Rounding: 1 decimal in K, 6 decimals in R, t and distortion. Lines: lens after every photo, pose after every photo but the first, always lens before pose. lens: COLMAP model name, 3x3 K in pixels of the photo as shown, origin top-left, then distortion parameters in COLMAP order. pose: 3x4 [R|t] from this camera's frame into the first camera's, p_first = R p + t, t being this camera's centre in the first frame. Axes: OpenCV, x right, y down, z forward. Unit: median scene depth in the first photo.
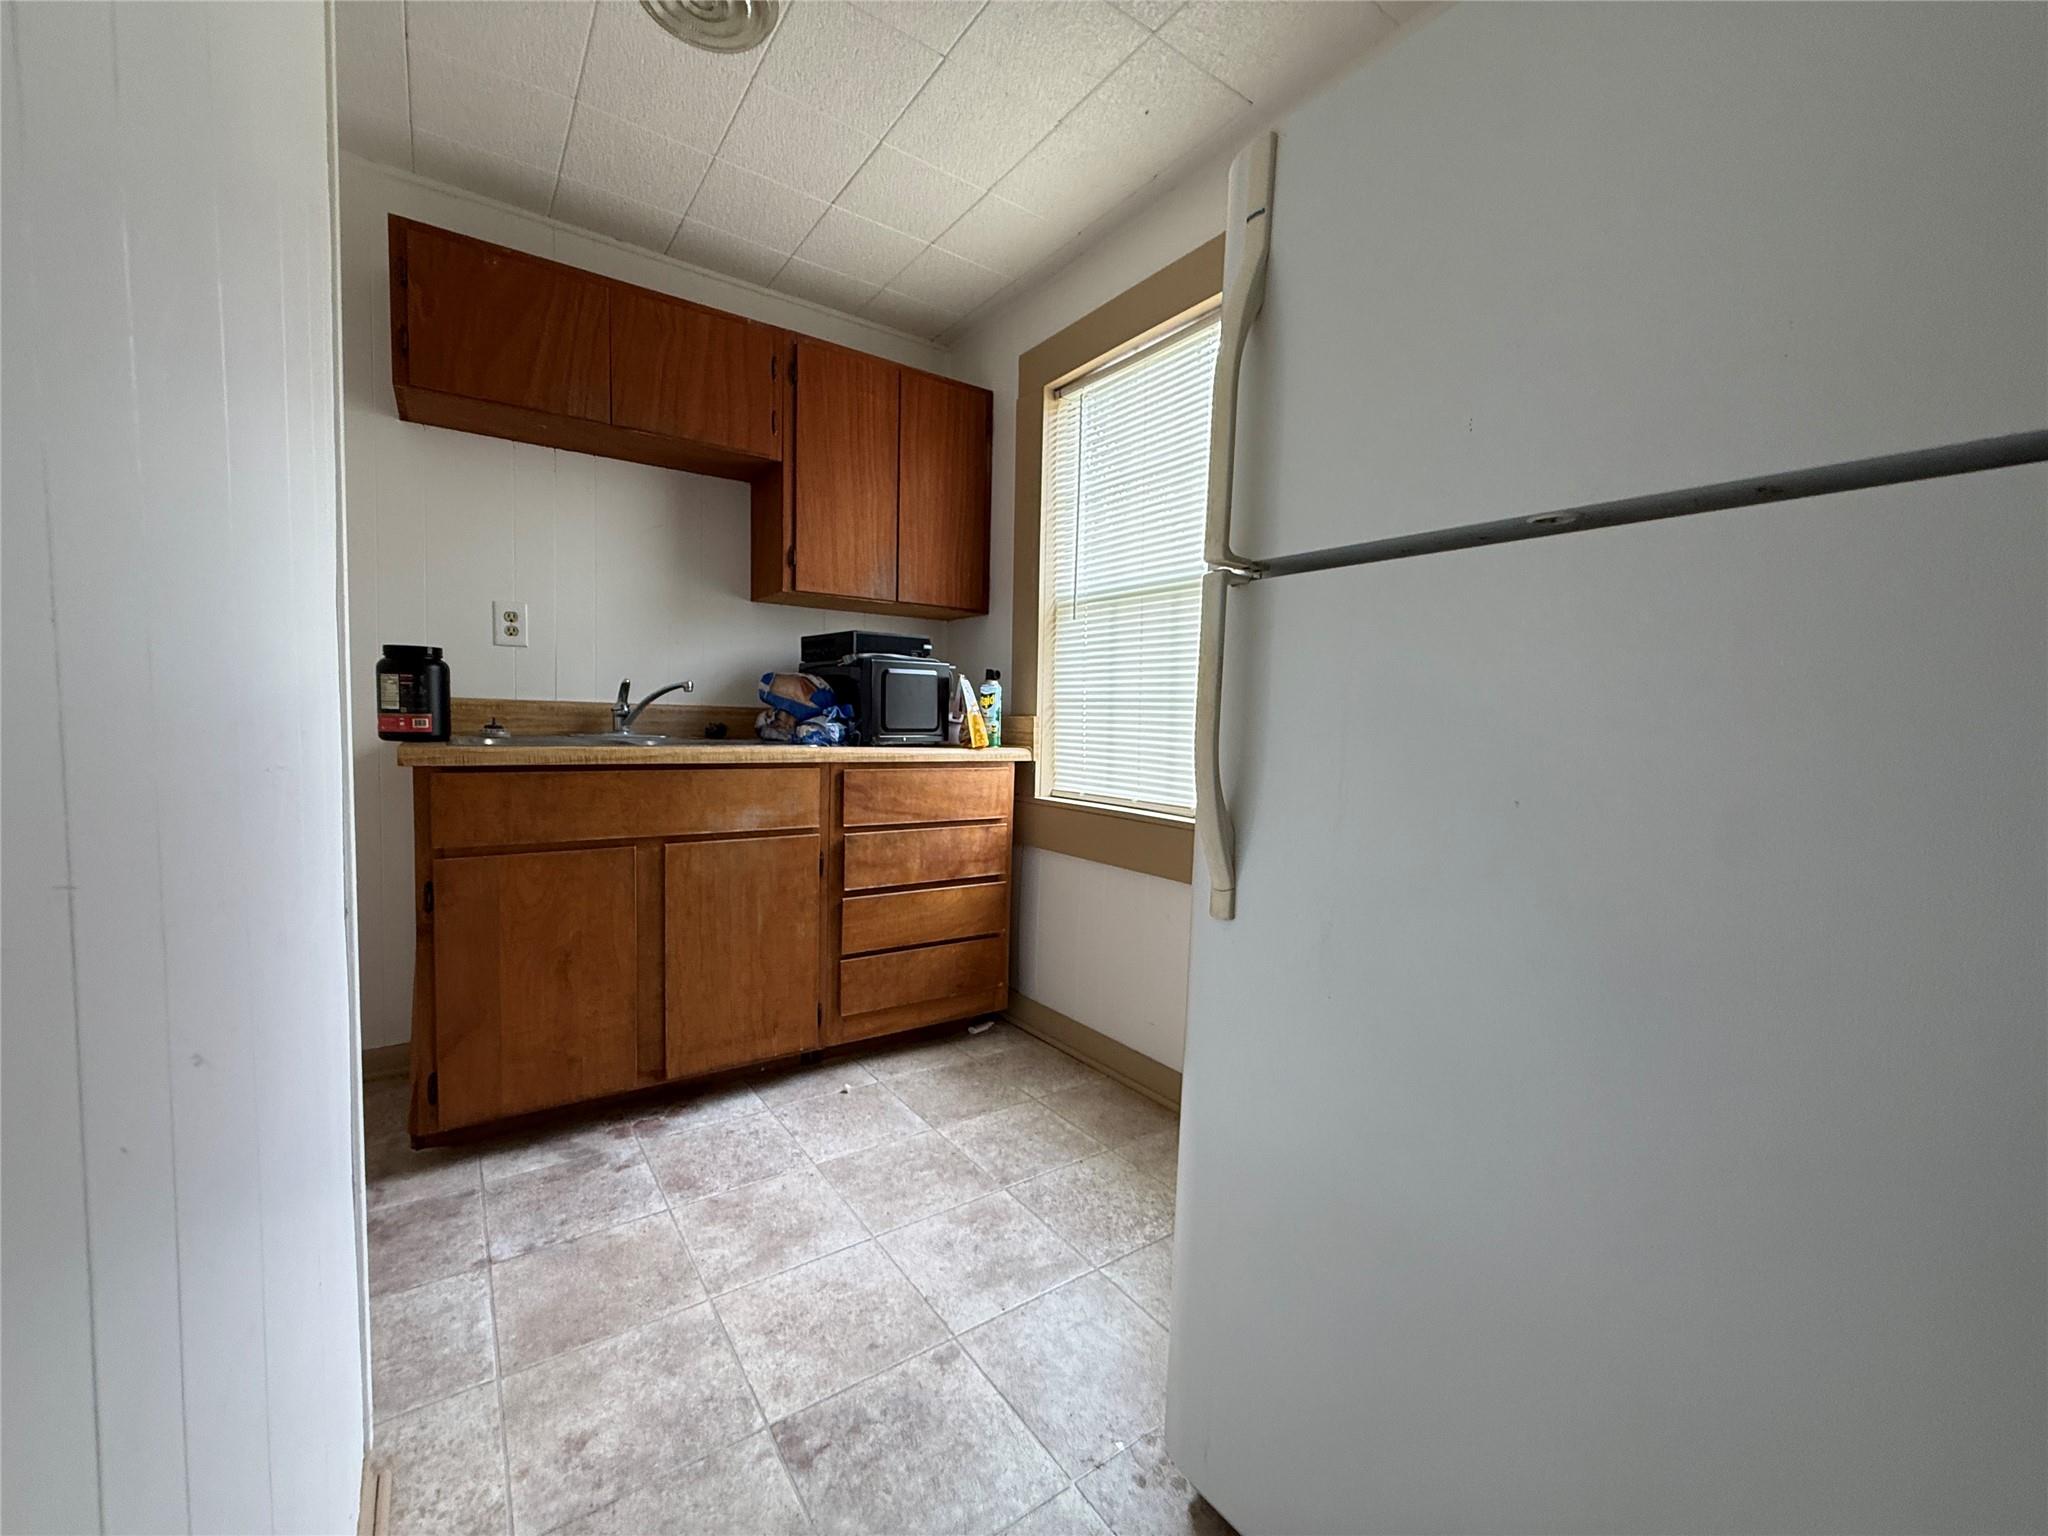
lens RADIAL K [[816.8, 0, 1021.5], [0, 816.8, 765.0], [0, 0, 1]] dist [-0.002971, 0.000092]
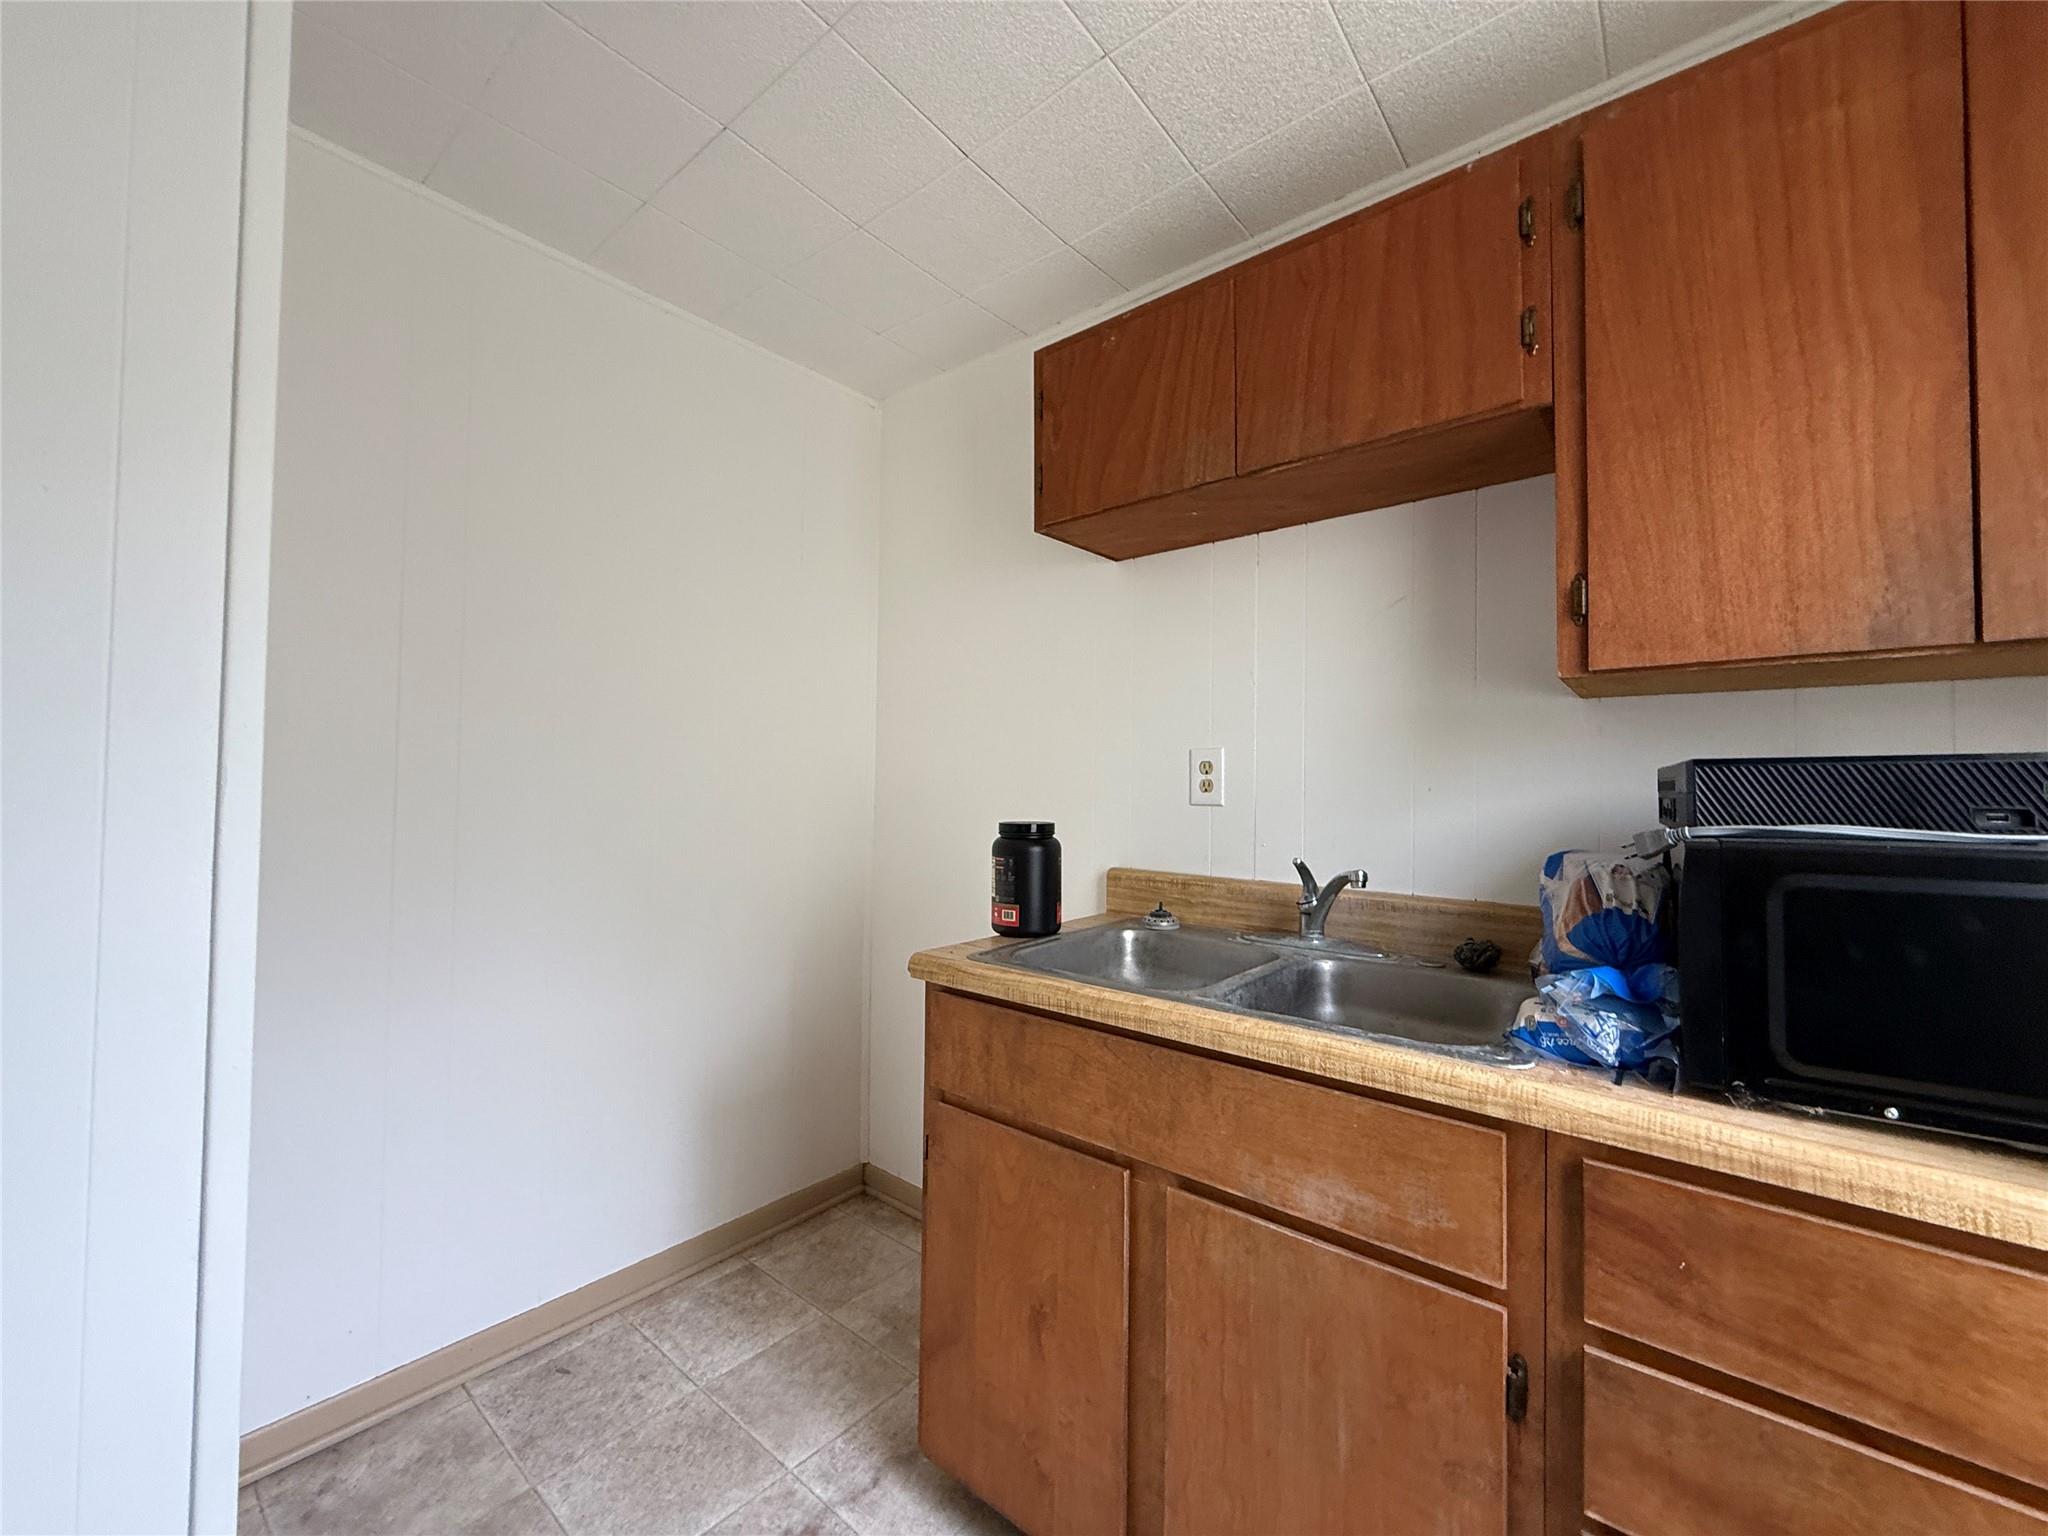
lens RADIAL K [[816.8, 0, 1021.5], [0, 816.8, 765.0], [0, 0, 1]] dist [-0.002971, 0.000092]
pose [[0.251907, -0.046711, -0.966623, 0.073316], [-0.063012, 0.995923, -0.064548, -0.127141], [0.965698, 0.077169, 0.247937, 0.659407]]
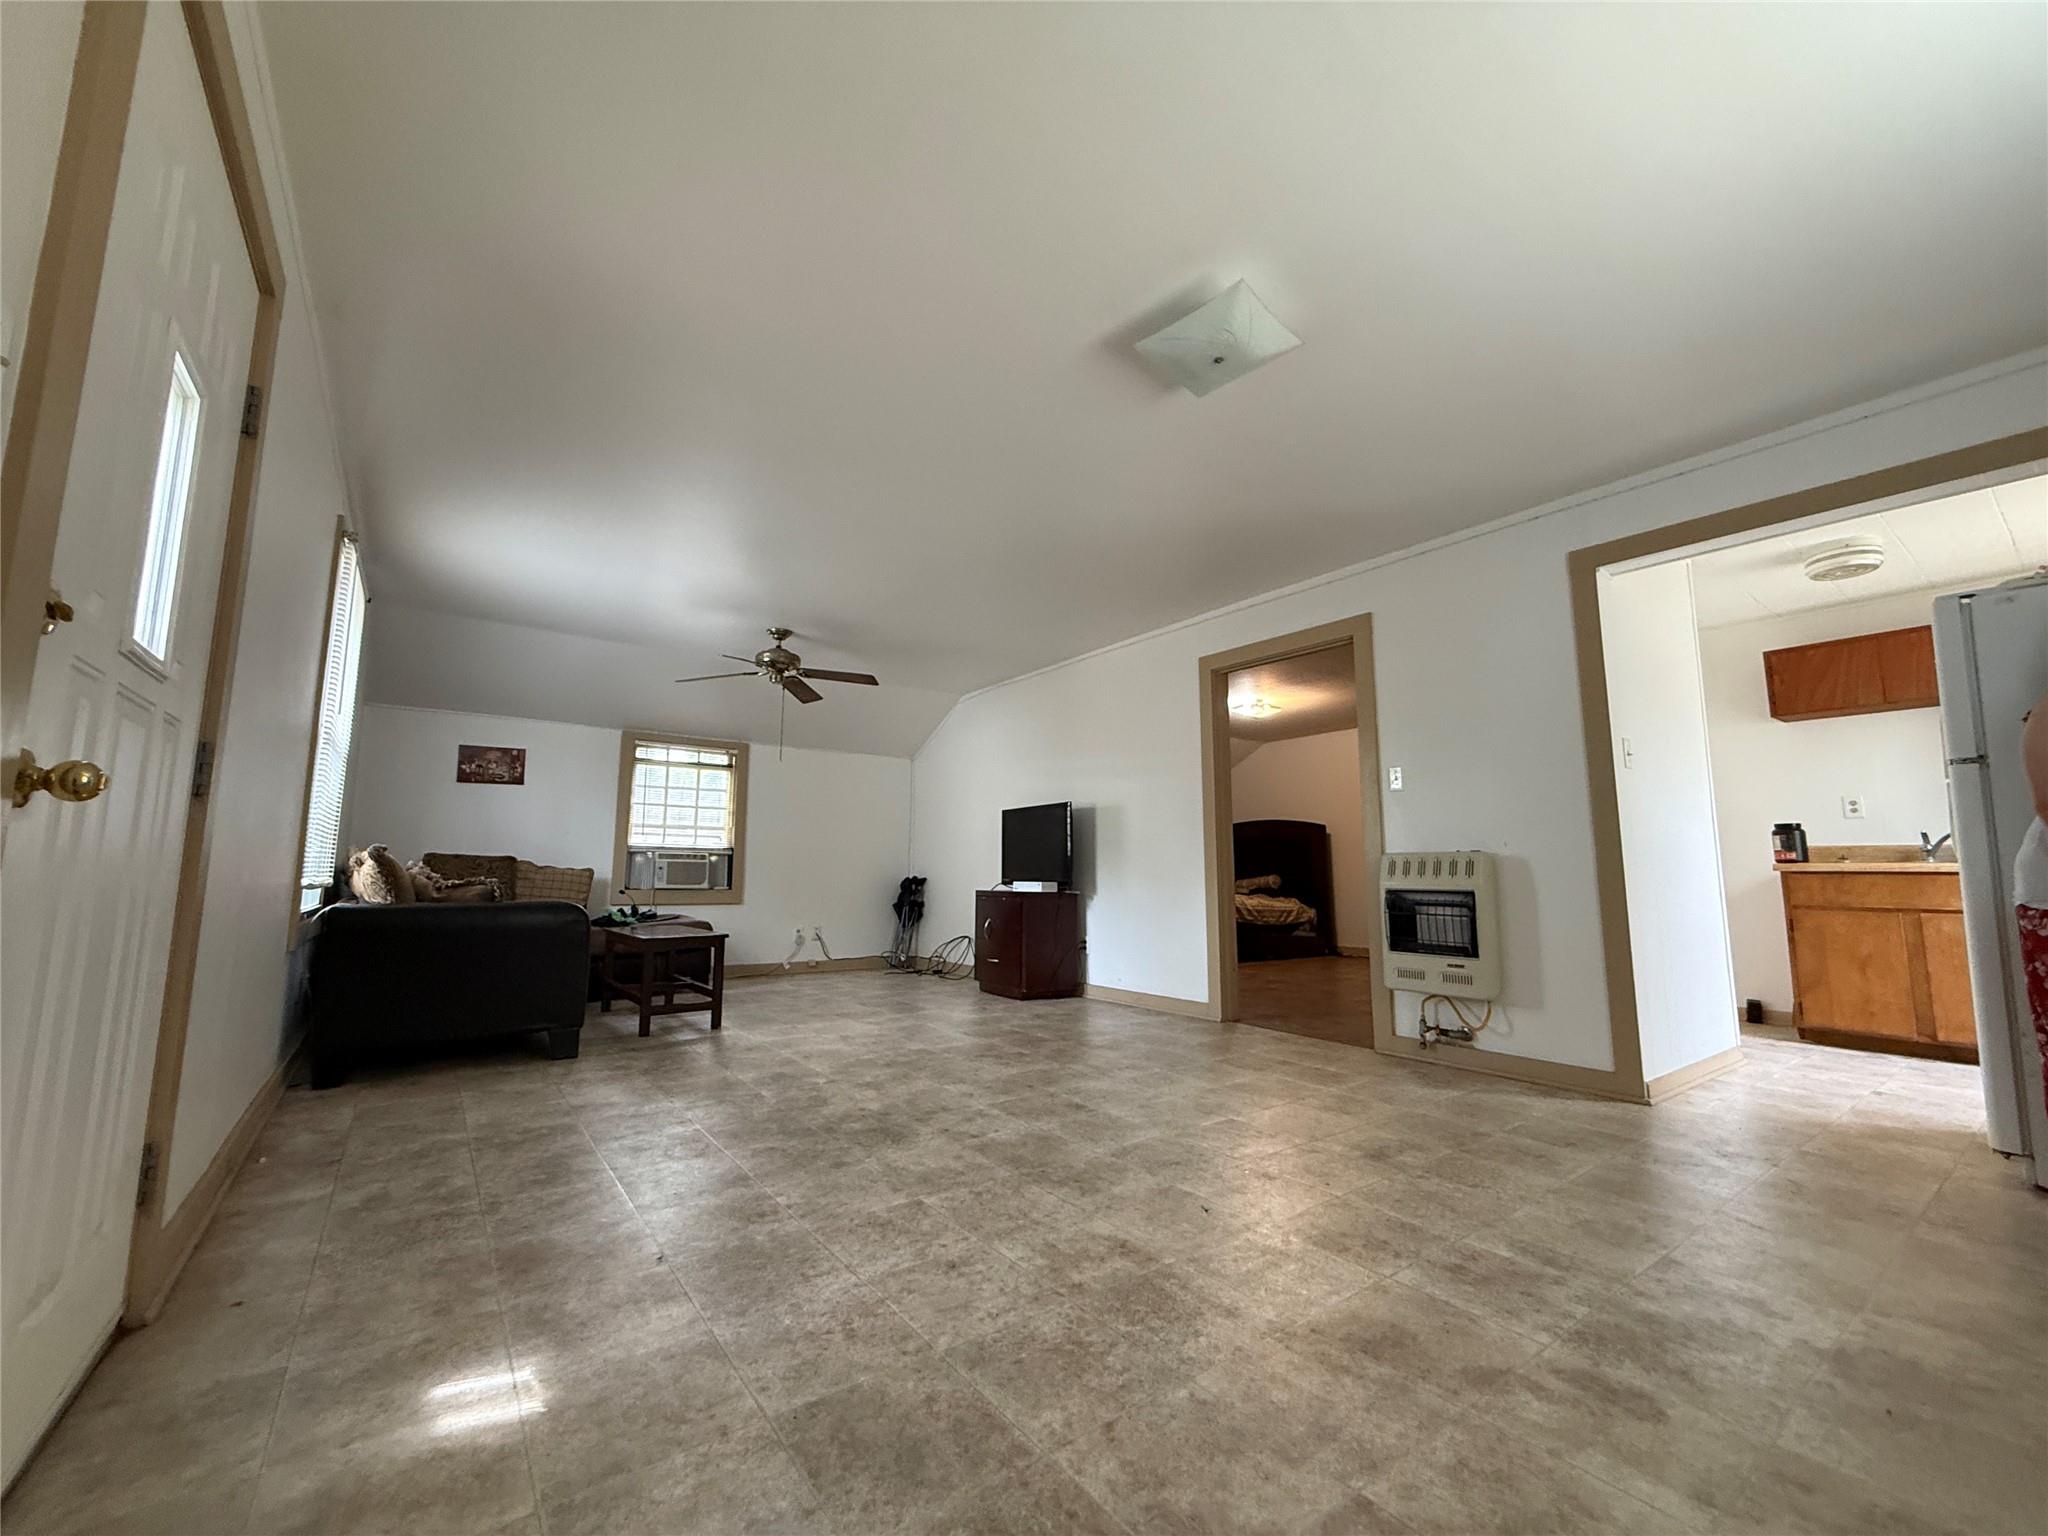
lens RADIAL K [[816.8, 0, 1021.5], [0, 816.8, 765.0], [0, 0, 1]] dist [-0.002971, 0.000092]
pose [[0.015986, -0.149153, -0.988685, 1.343655], [-0.063717, 0.986649, -0.149877, 0.155486], [0.997840, 0.065392, 0.006269, -1.058490]]
